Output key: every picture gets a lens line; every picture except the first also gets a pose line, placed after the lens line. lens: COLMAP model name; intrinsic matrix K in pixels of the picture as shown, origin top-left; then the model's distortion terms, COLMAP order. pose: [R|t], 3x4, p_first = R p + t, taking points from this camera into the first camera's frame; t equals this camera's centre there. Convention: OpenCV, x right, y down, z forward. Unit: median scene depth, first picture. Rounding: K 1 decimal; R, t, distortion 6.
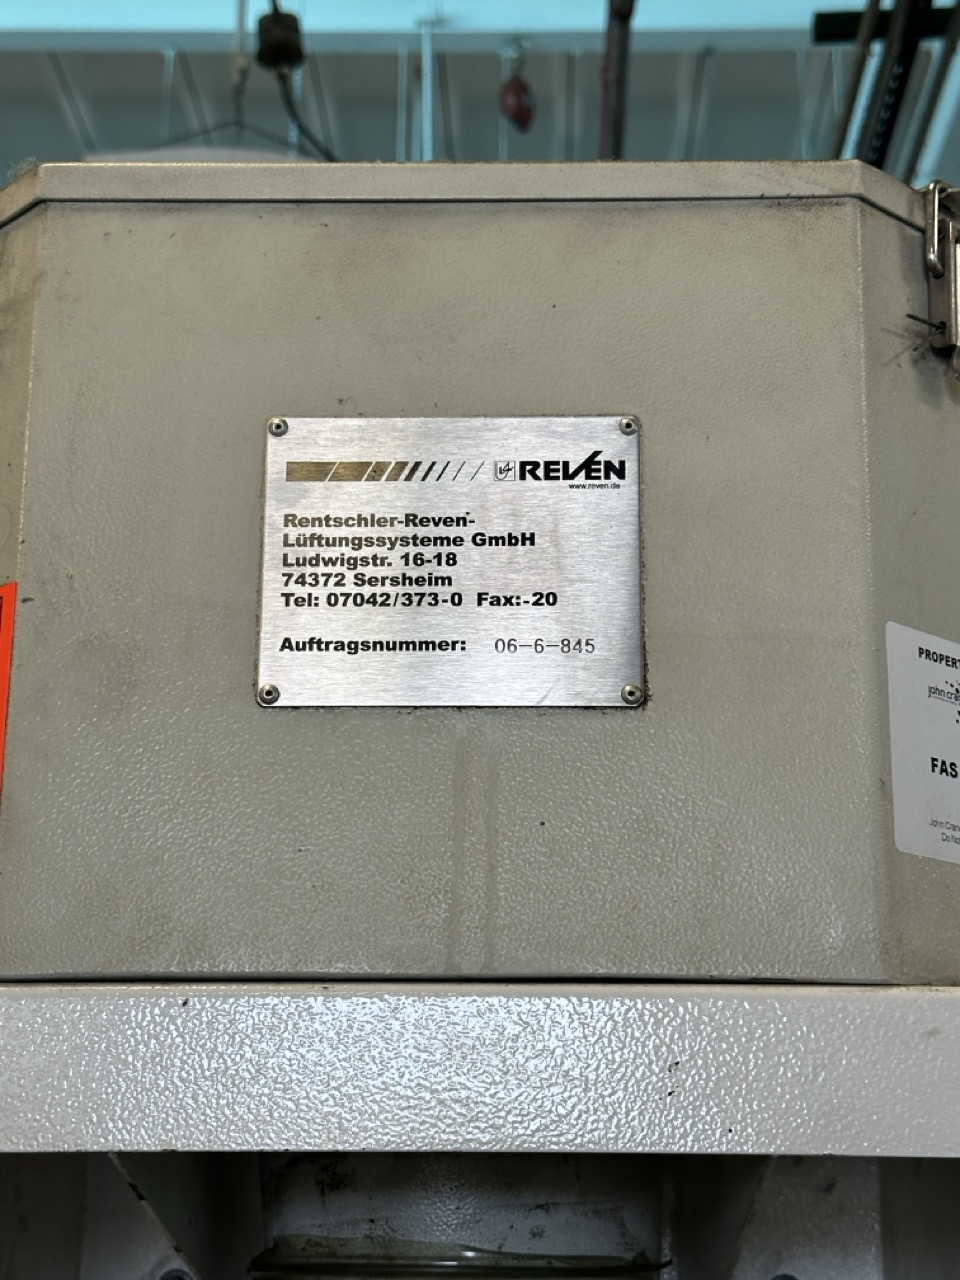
lens RADIAL K [[2077.4, 0, 480.0], [0, 2077.4, 638.9], [0, 0, 1]] dist [0.012329, 0.000000]
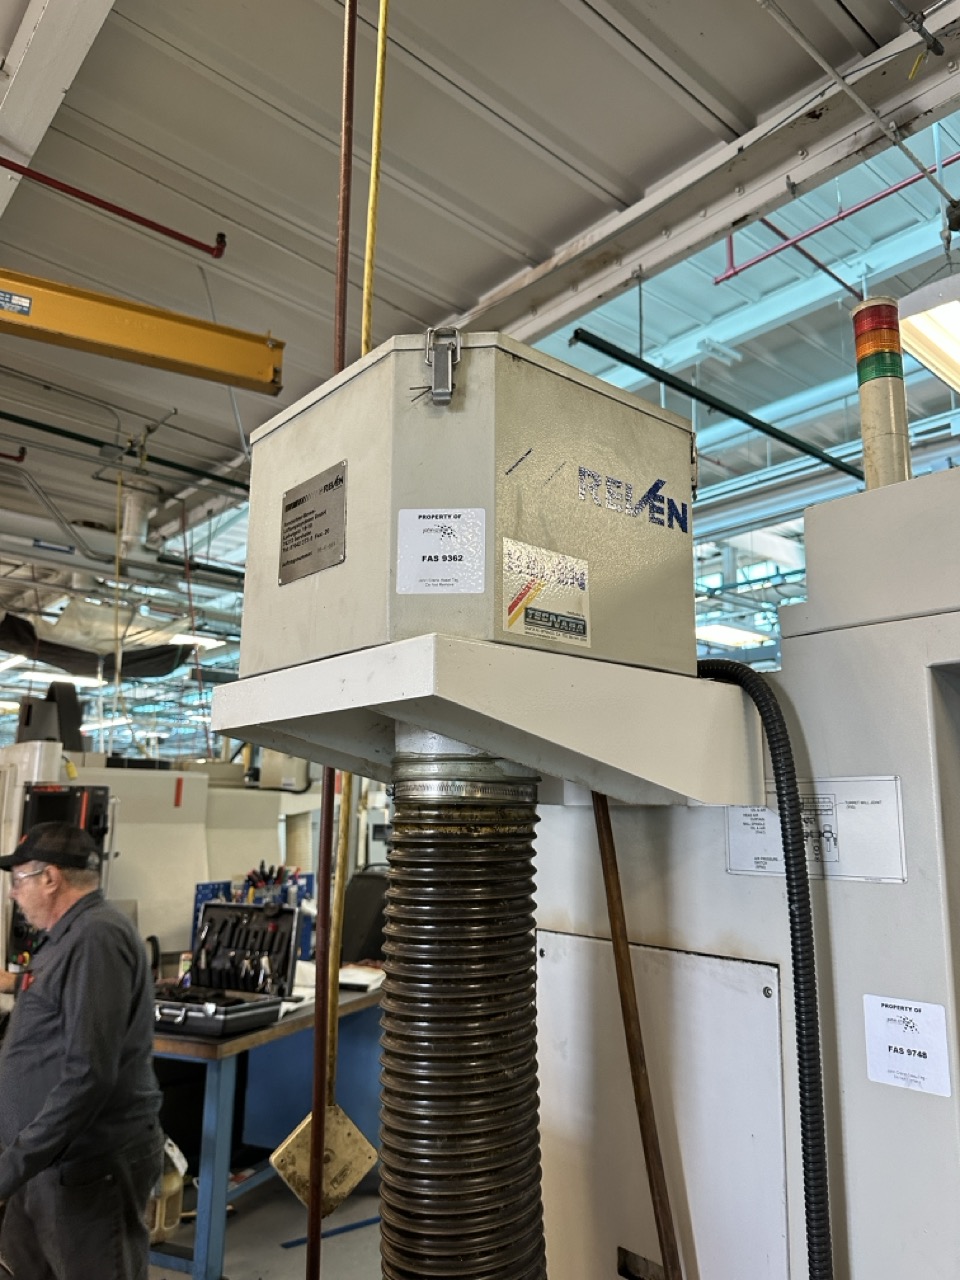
lens RADIAL K [[916.9, 0, 480.5], [0, 916.9, 643.4], [0, 0, 1]] dist [0.003562, -0.000263]
pose [[0.674696, -0.144110, -0.723891, 1.089454], [0.216497, 0.976255, 0.007435, 0.171864], [0.705630, -0.161737, 0.689875, 0.228362]]
